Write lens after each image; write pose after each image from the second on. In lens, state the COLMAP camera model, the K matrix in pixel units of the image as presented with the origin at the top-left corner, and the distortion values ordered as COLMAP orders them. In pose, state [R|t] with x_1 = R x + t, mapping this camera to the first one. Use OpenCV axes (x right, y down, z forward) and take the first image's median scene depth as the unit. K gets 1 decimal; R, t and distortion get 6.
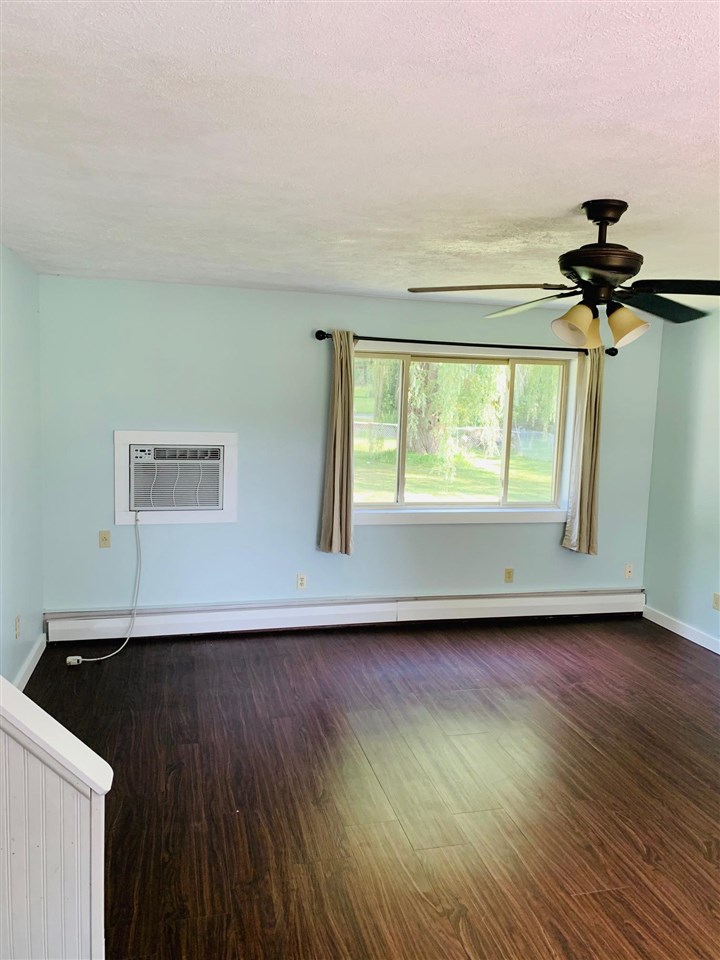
lens RADIAL K [[738.1, 0, 375.3], [0, 738.1, 478.0], [0, 0, 1]] dist [0.040256, -0.027435]
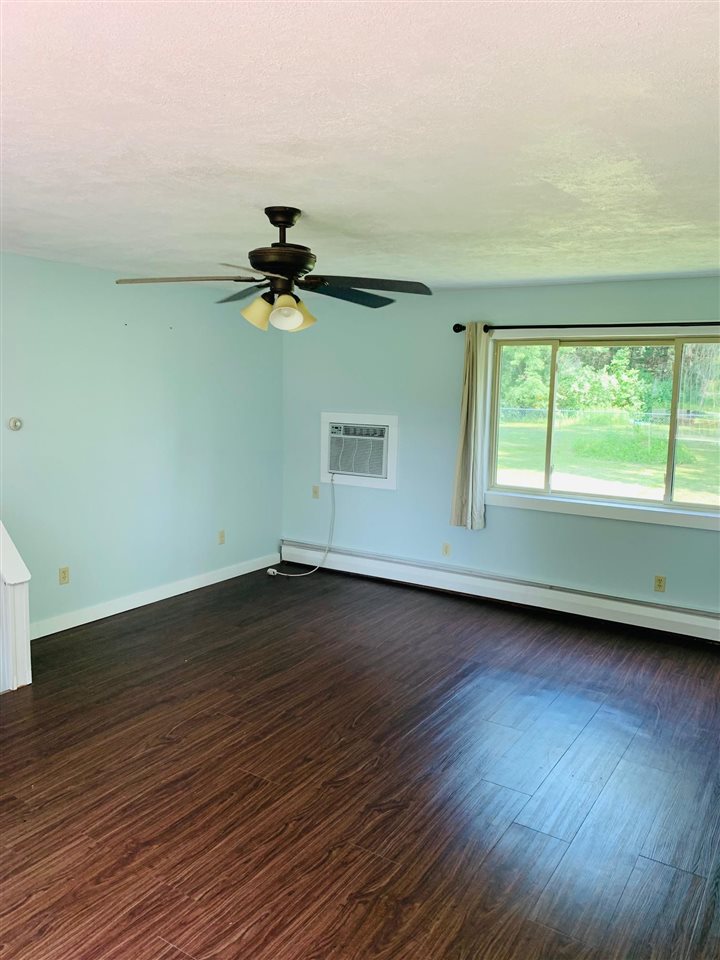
lens RADIAL K [[738.1, 0, 364.4], [0, 738.1, 484.9], [0, 0, 1]] dist [0.040256, -0.027435]
pose [[0.669530, 0.083267, -0.738103, 0.742983], [-0.079728, 0.996012, 0.040041, 0.008713], [0.738494, 0.032039, 0.673499, 0.170392]]
